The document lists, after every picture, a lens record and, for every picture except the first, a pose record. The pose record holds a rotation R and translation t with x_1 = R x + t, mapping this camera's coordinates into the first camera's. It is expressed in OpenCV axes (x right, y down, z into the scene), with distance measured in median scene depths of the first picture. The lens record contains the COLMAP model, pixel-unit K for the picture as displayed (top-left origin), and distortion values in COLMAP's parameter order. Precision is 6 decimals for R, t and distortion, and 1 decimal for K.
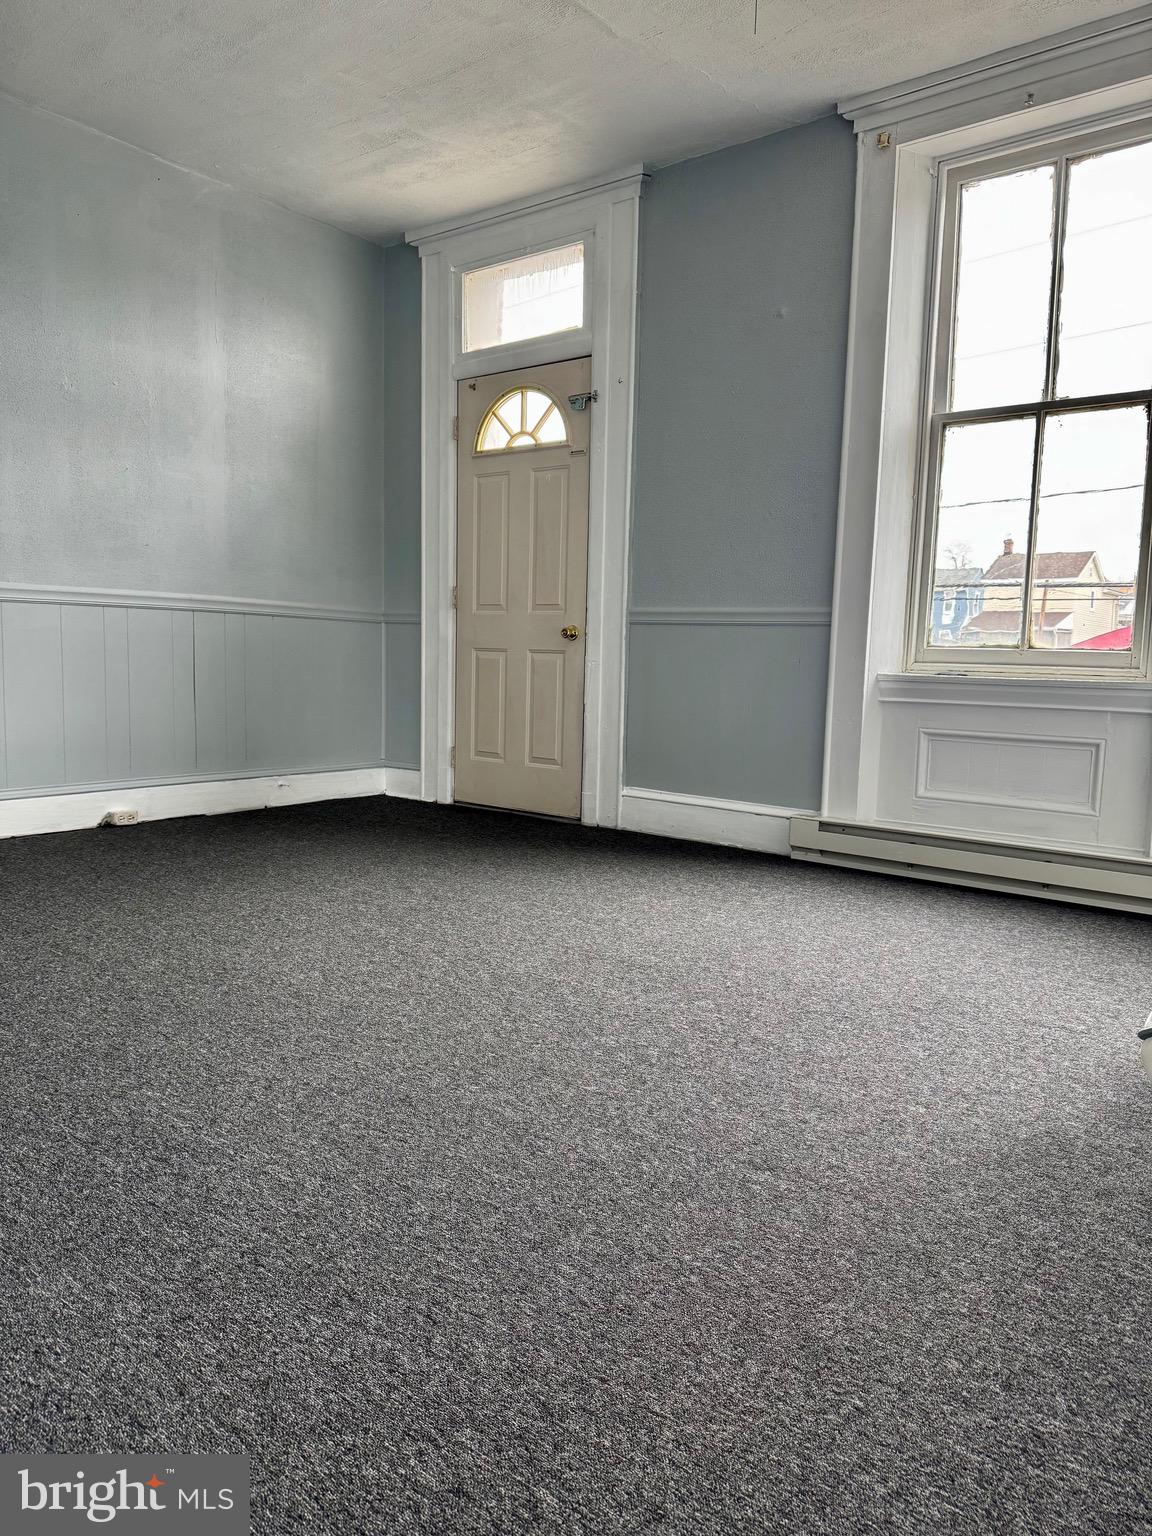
lens RADIAL K [[1079.6, 0, 584.1], [0, 1079.6, 770.4], [0, 0, 1]] dist [0.055153, -0.033997]
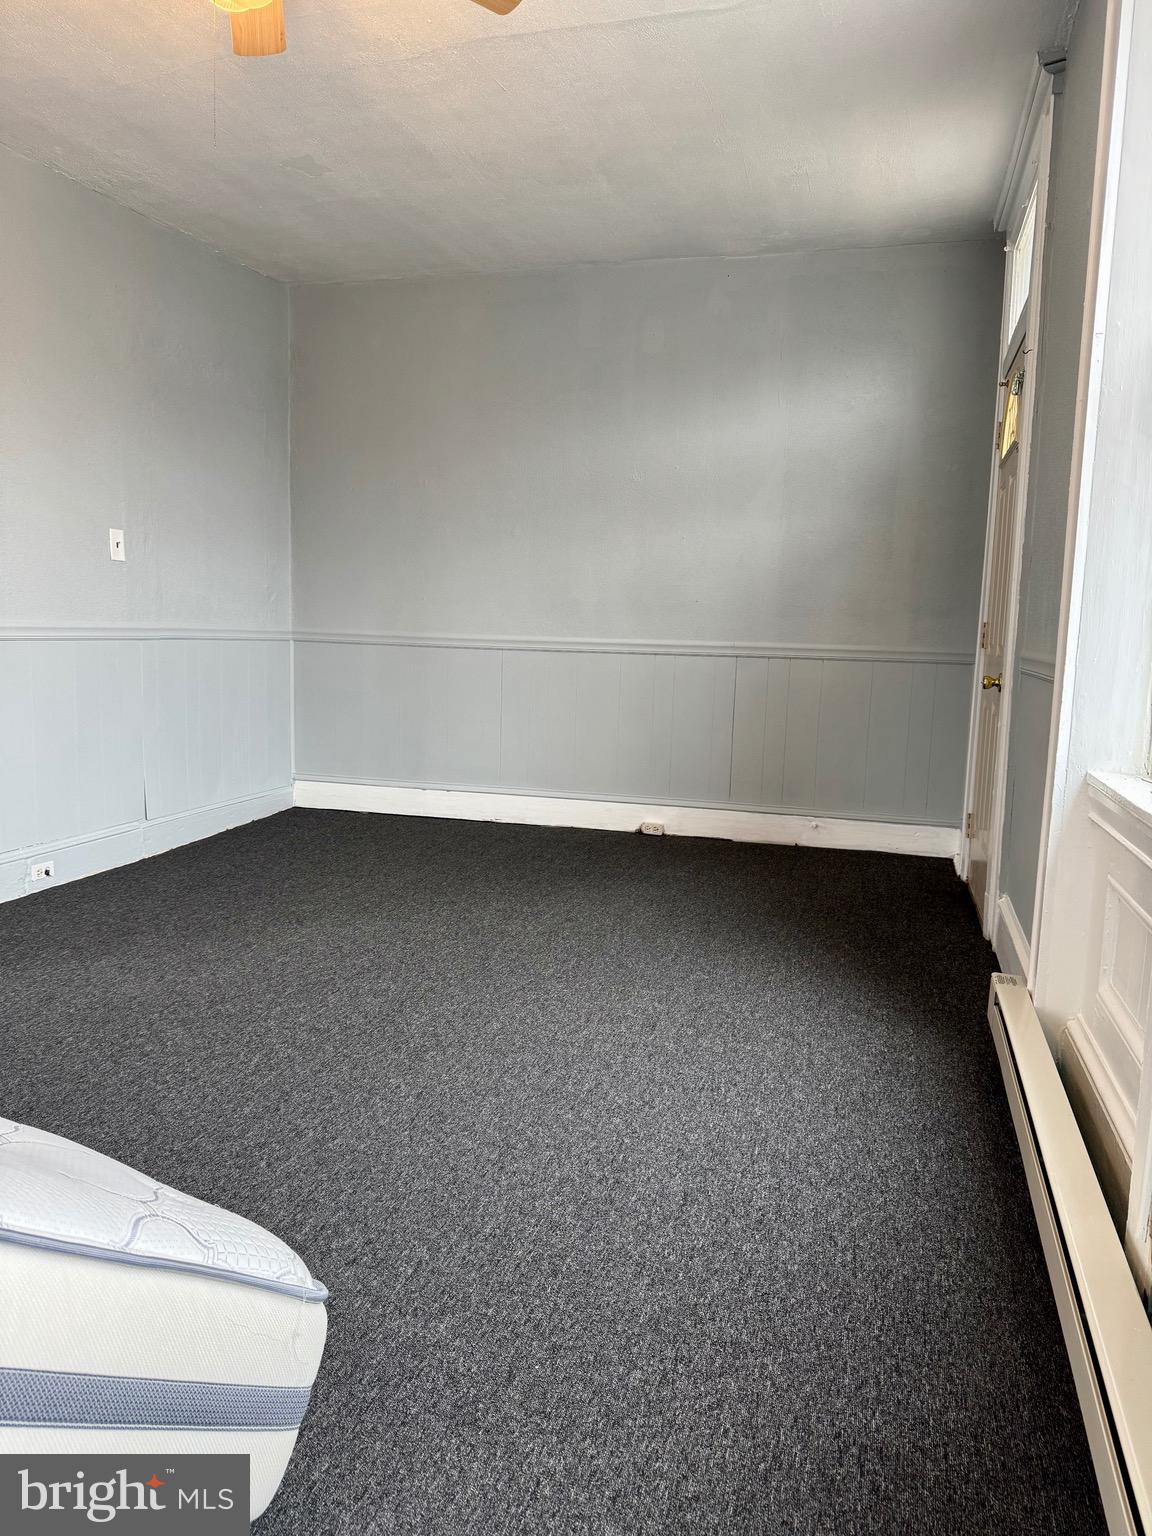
lens RADIAL K [[1079.6, 0, 584.1], [0, 1079.6, 768.2], [0, 0, 1]] dist [0.055153, -0.033997]
pose [[0.370131, 0.098950, -0.923695, 0.616041], [-0.119222, 0.991148, 0.058403, -0.079708], [0.921297, 0.088508, 0.378652, 0.450725]]
